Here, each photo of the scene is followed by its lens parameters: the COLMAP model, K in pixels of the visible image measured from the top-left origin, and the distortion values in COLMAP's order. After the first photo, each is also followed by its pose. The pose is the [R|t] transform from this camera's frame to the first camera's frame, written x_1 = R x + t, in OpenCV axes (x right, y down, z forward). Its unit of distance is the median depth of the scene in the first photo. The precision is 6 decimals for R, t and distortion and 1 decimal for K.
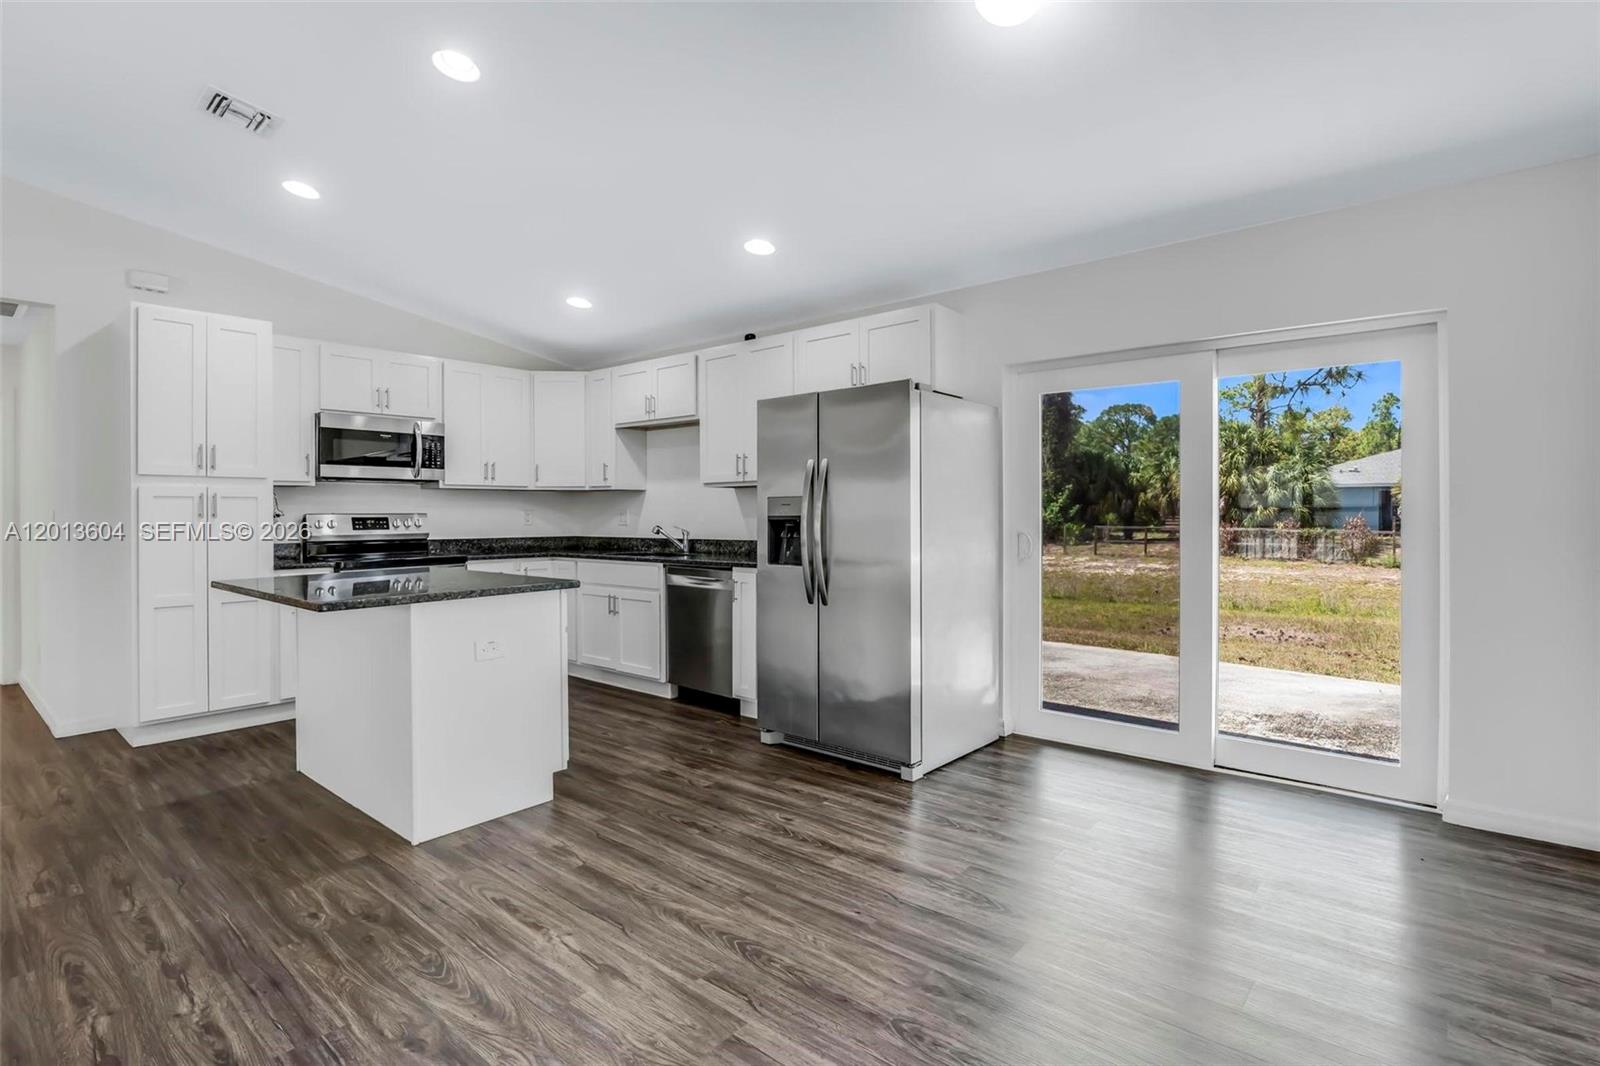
lens RADIAL K [[744.1, 0, 851.6], [0, 744.1, 511.9], [0, 0, 1]] dist [-0.004012, -0.000363]
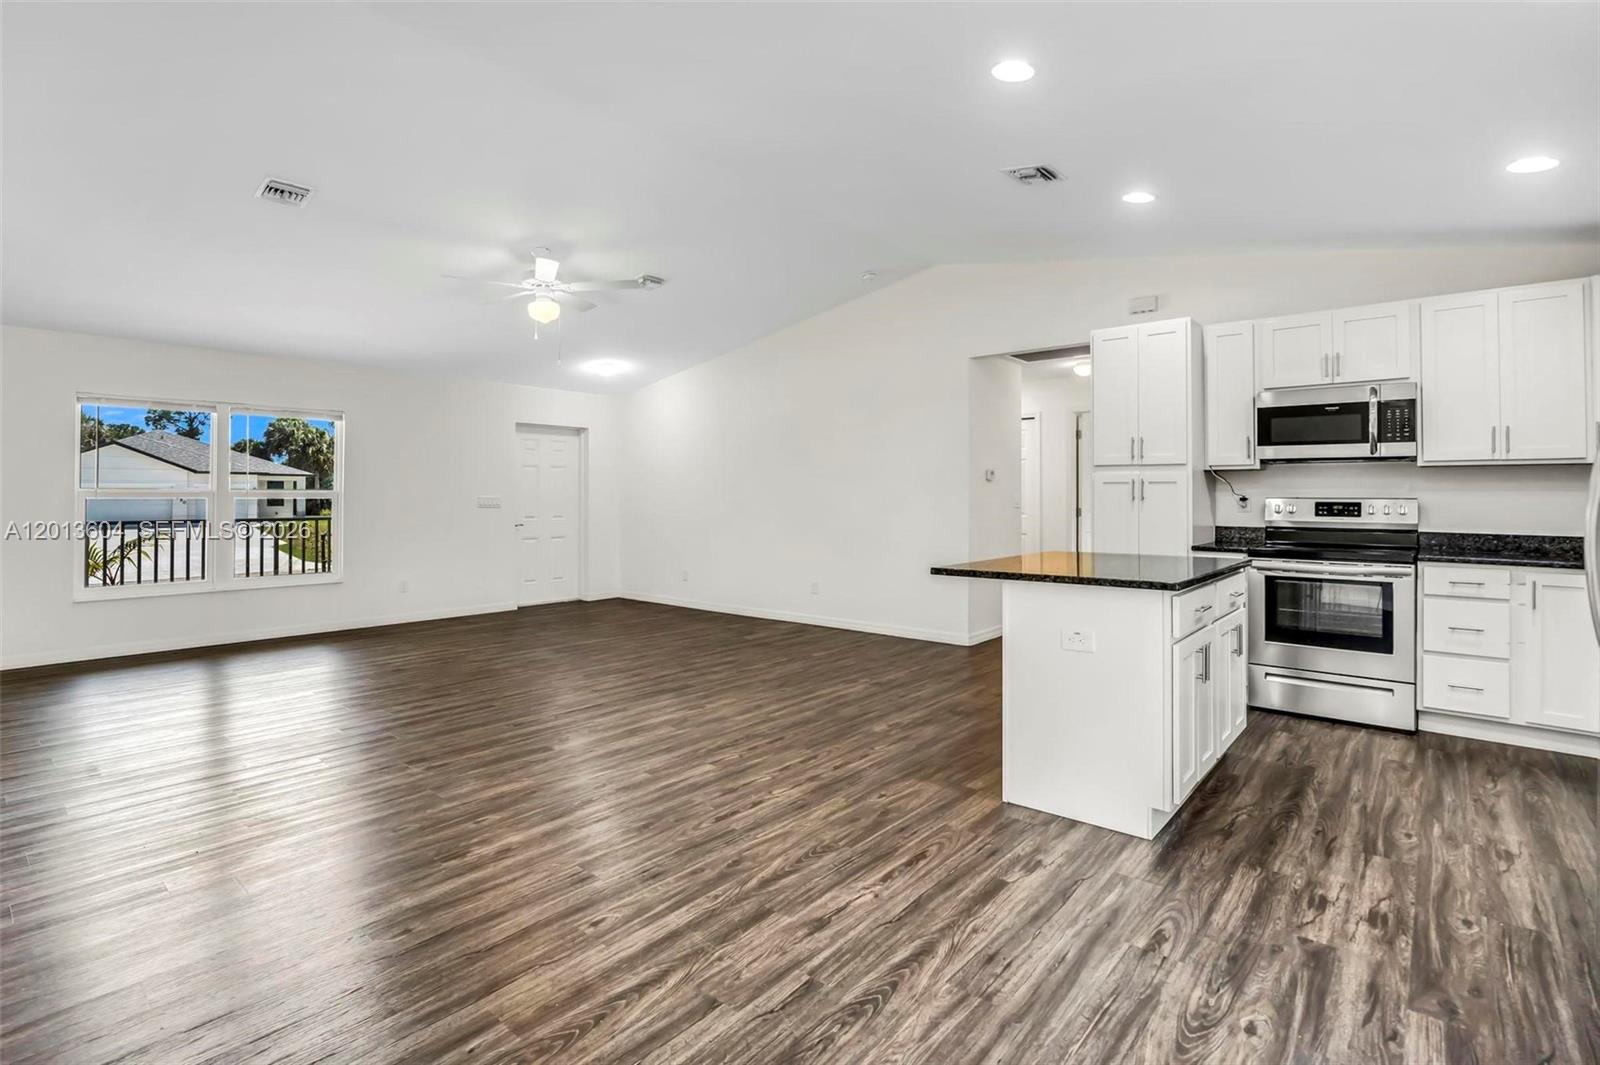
lens RADIAL K [[813.3, 0, 784.5], [0, 813.3, 484.9], [0, 0, 1]] dist [-0.014369, 0.000956]
pose [[-0.052577, -0.009141, -0.998575, 0.363995], [-0.003537, 0.999954, -0.008968, -0.002609], [0.998611, 0.003060, -0.052607, 0.431440]]
